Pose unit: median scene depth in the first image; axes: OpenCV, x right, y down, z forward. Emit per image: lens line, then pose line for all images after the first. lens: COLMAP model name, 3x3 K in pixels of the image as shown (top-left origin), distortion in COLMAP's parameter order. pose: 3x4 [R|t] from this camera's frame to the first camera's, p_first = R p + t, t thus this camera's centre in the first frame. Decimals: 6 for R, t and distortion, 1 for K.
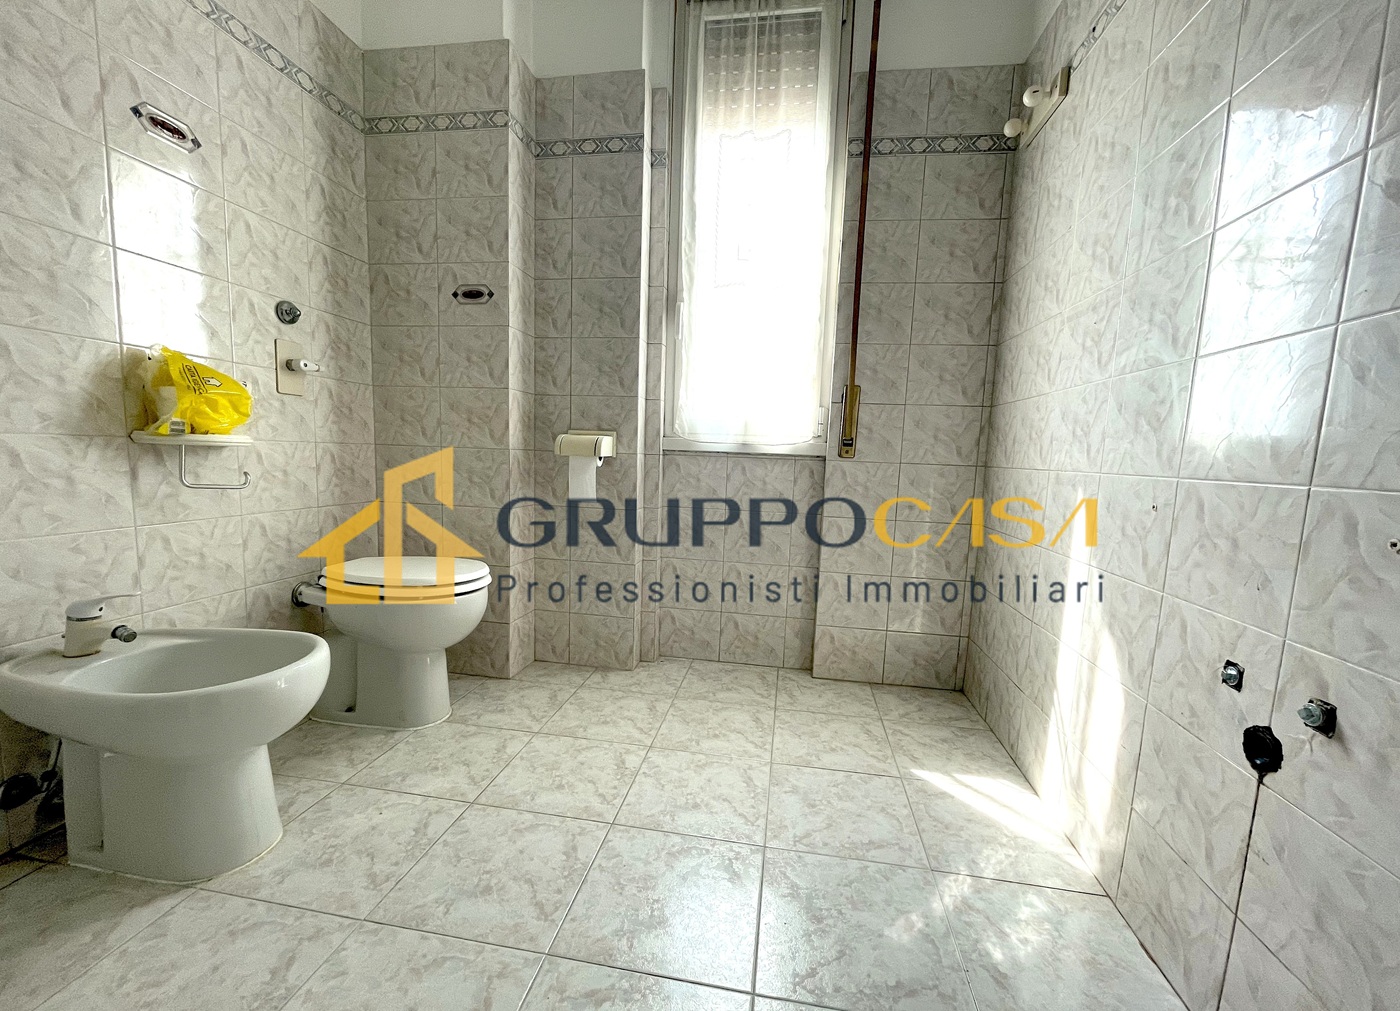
lens RADIAL K [[564.9, 0, 701.2], [0, 564.9, 511.3], [0, 0, 1]] dist [-0.004732, -0.000305]
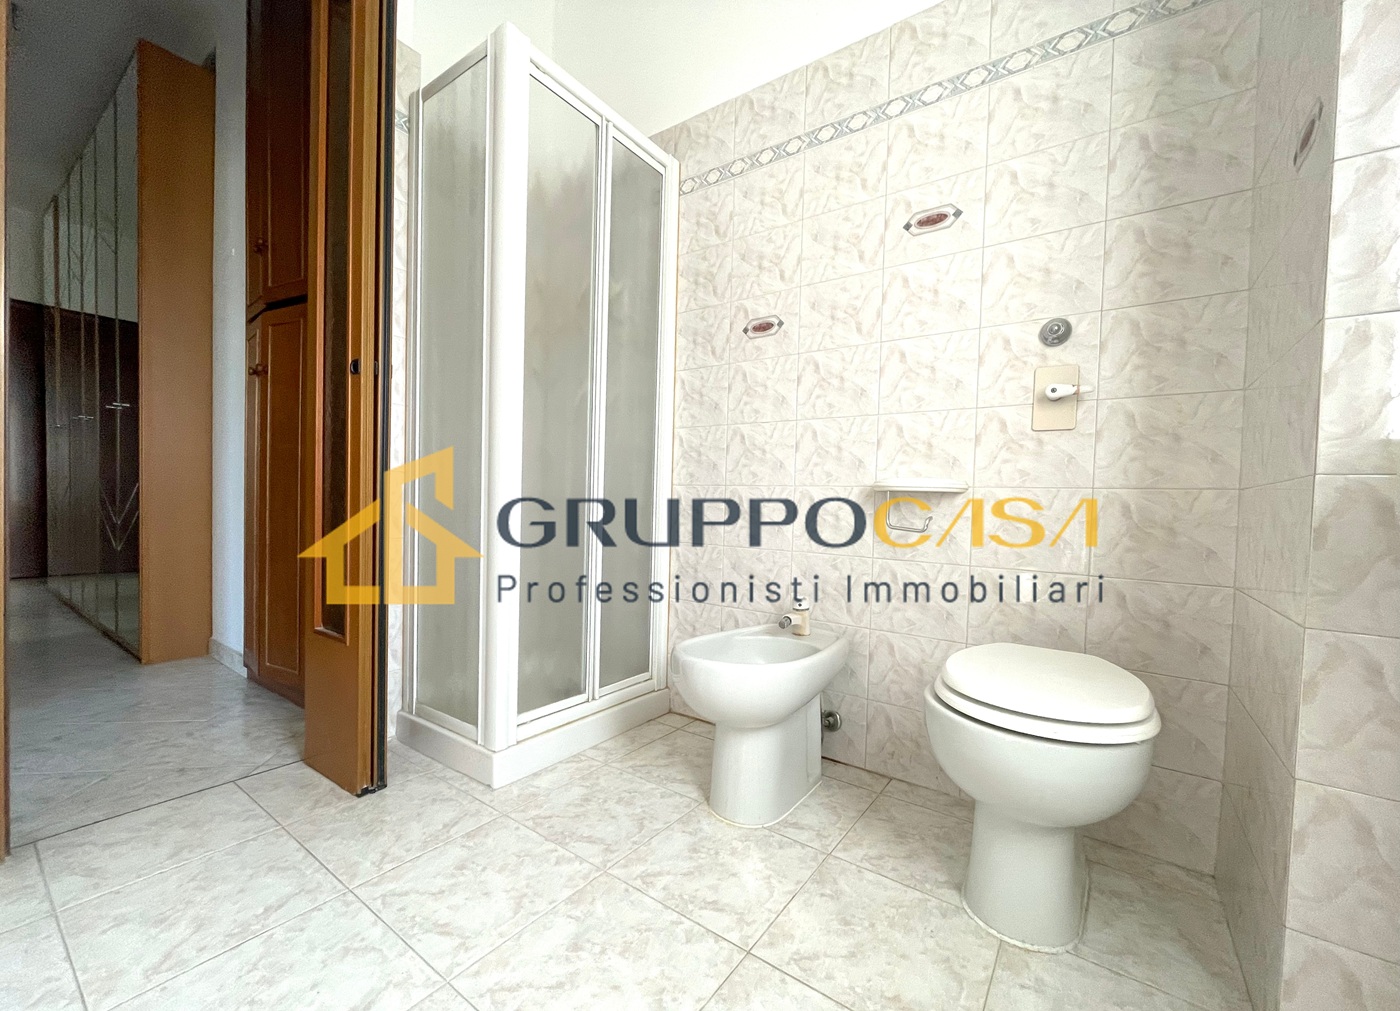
lens RADIAL K [[564.9, 0, 701.4], [0, 564.9, 518.8], [0, 0, 1]] dist [-0.004732, -0.000305]
pose [[-0.446620, -0.027536, -0.894300, 0.234684], [-0.138454, 0.989613, 0.038674, -0.045029], [0.883946, 0.141092, -0.445793, 0.987162]]
